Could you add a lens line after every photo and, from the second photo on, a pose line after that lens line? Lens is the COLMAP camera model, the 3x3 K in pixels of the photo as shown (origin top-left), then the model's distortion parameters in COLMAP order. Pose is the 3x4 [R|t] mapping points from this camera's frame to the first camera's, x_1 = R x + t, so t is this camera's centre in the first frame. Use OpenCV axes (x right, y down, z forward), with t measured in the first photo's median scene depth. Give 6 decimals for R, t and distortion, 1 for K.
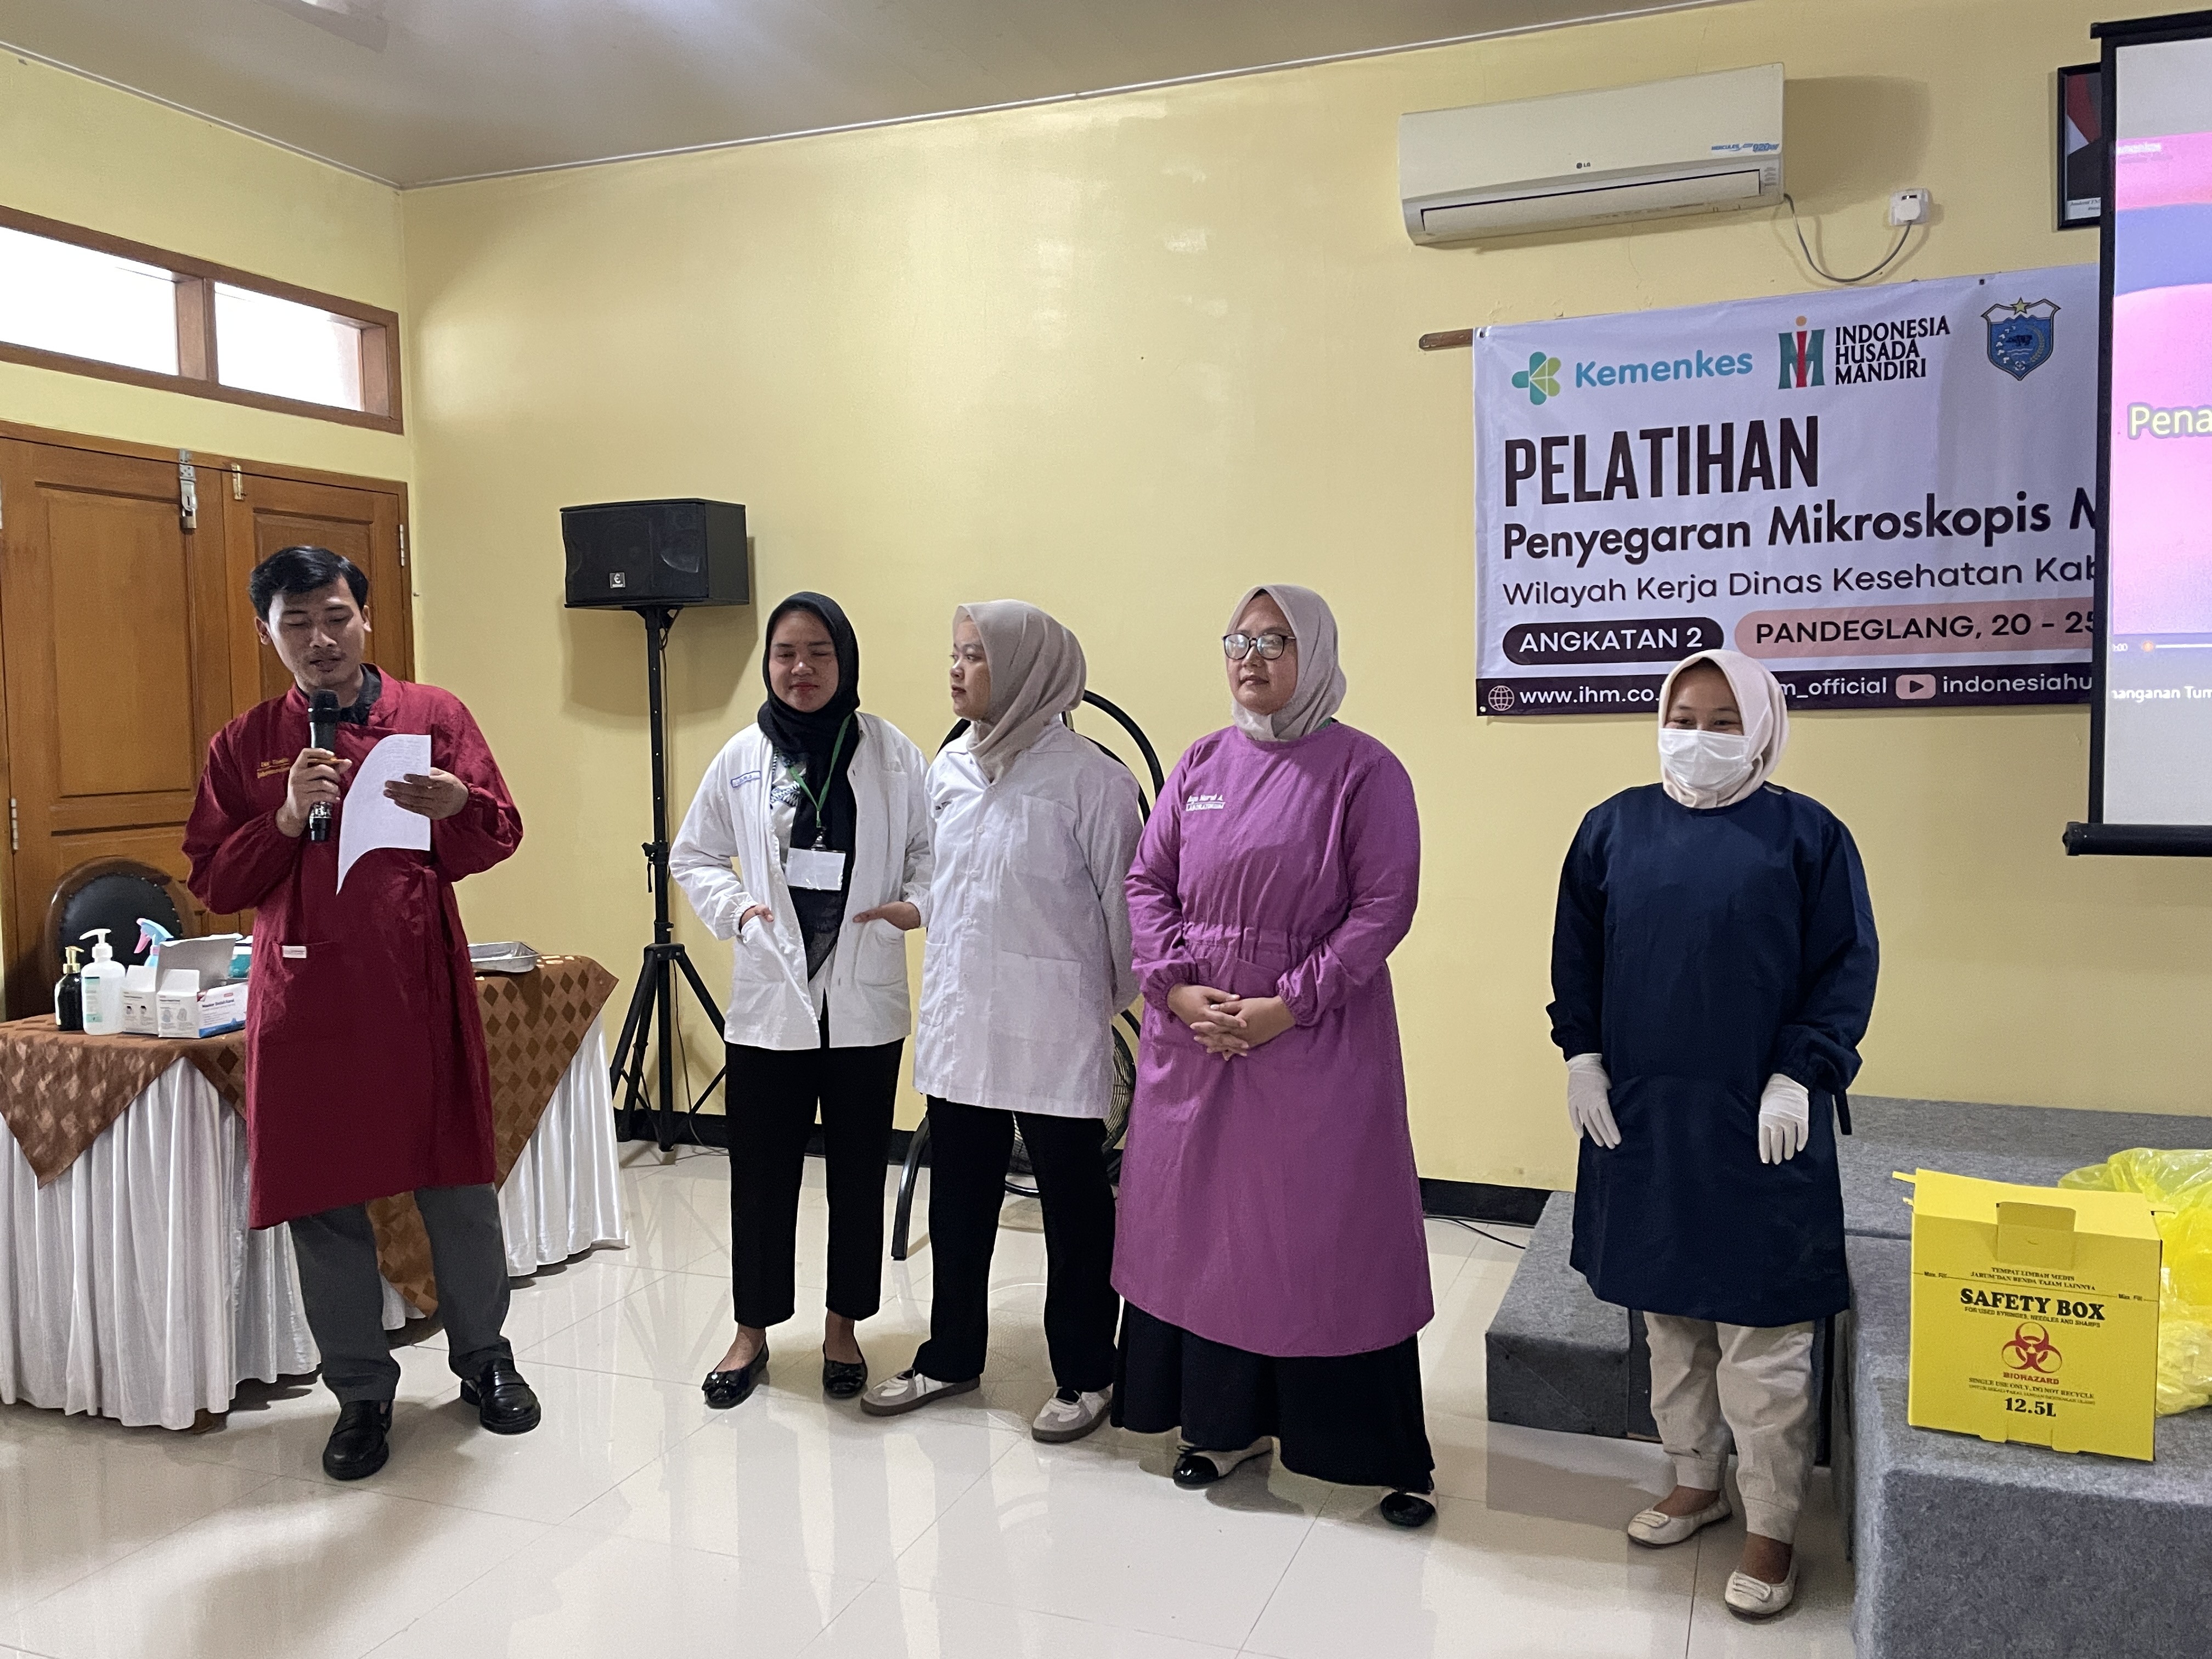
lens RADIAL K [[1756.4, 0, 1106.0], [0, 1756.4, 829.5], [0, 0, 1]] dist [0.057384, -0.000541]
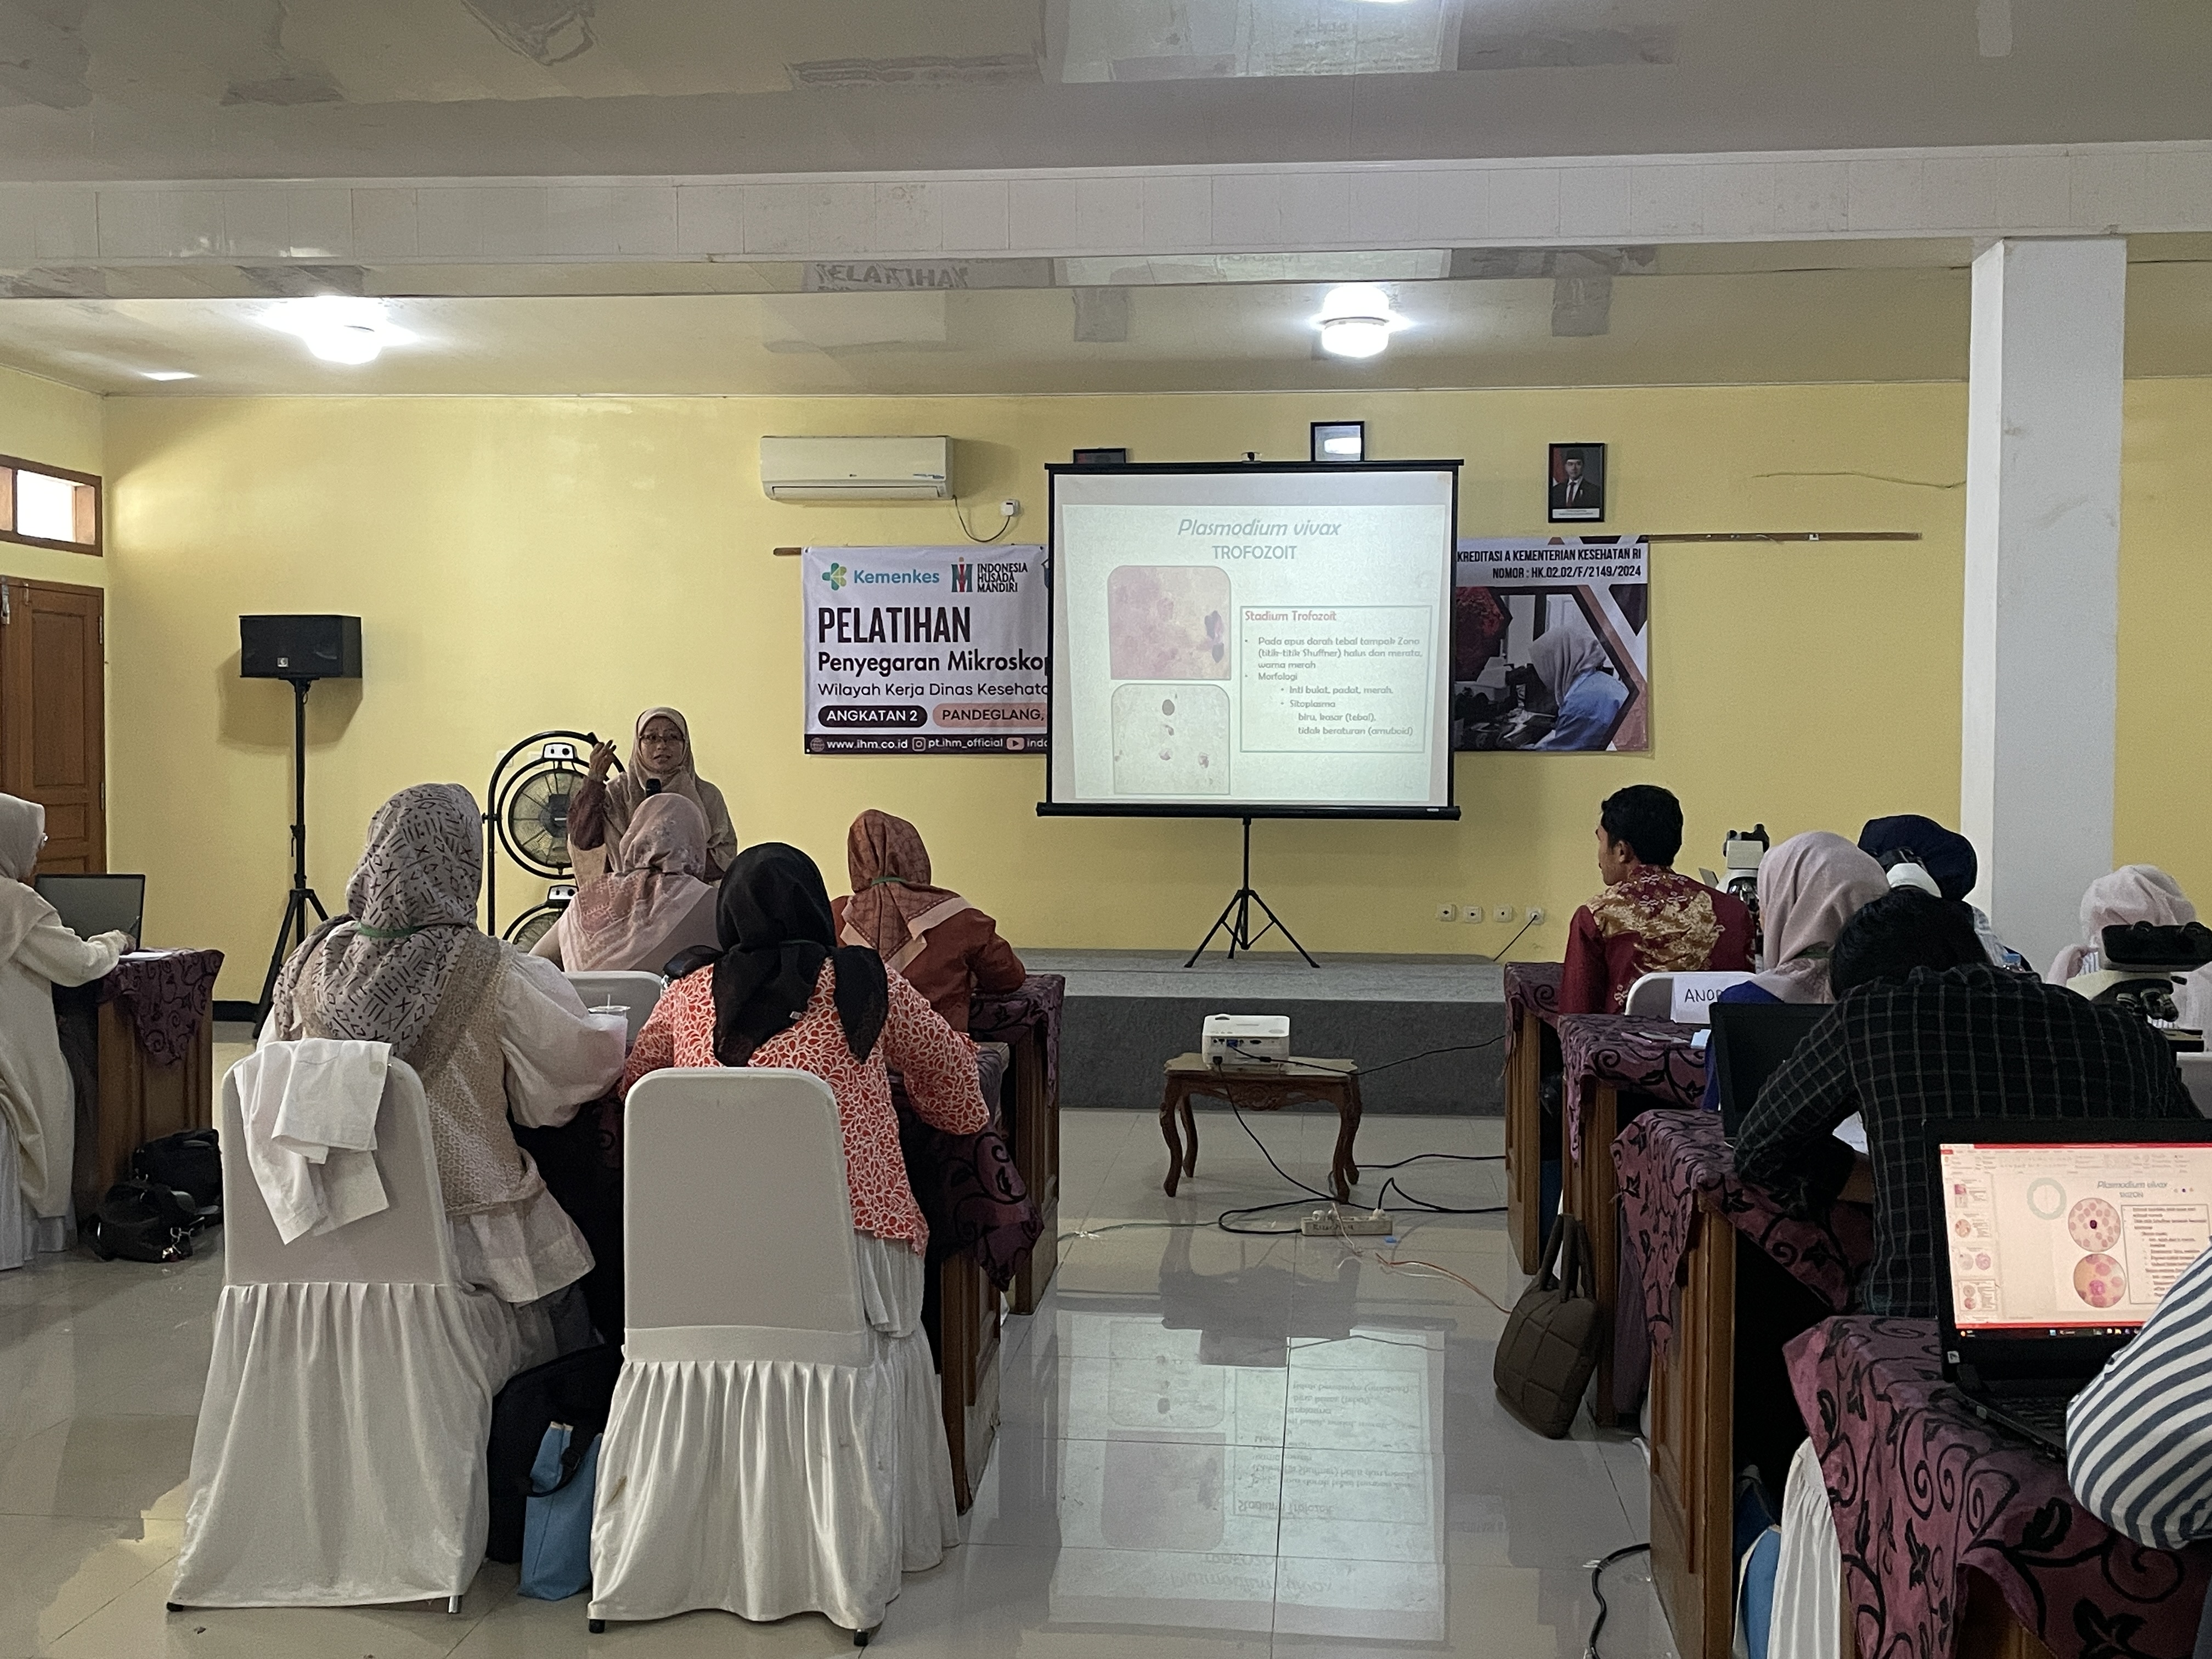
lens RADIAL K [[2229.5, 0, 1106.0], [0, 2229.5, 829.5], [0, 0, 1]] dist [0.001203, 0.001175]
pose [[0.959789, 0.007471, 0.280623, -0.145552], [0.002352, 0.999397, -0.034654, 0.098873], [-0.280713, 0.033921, 0.959192, -1.366386]]
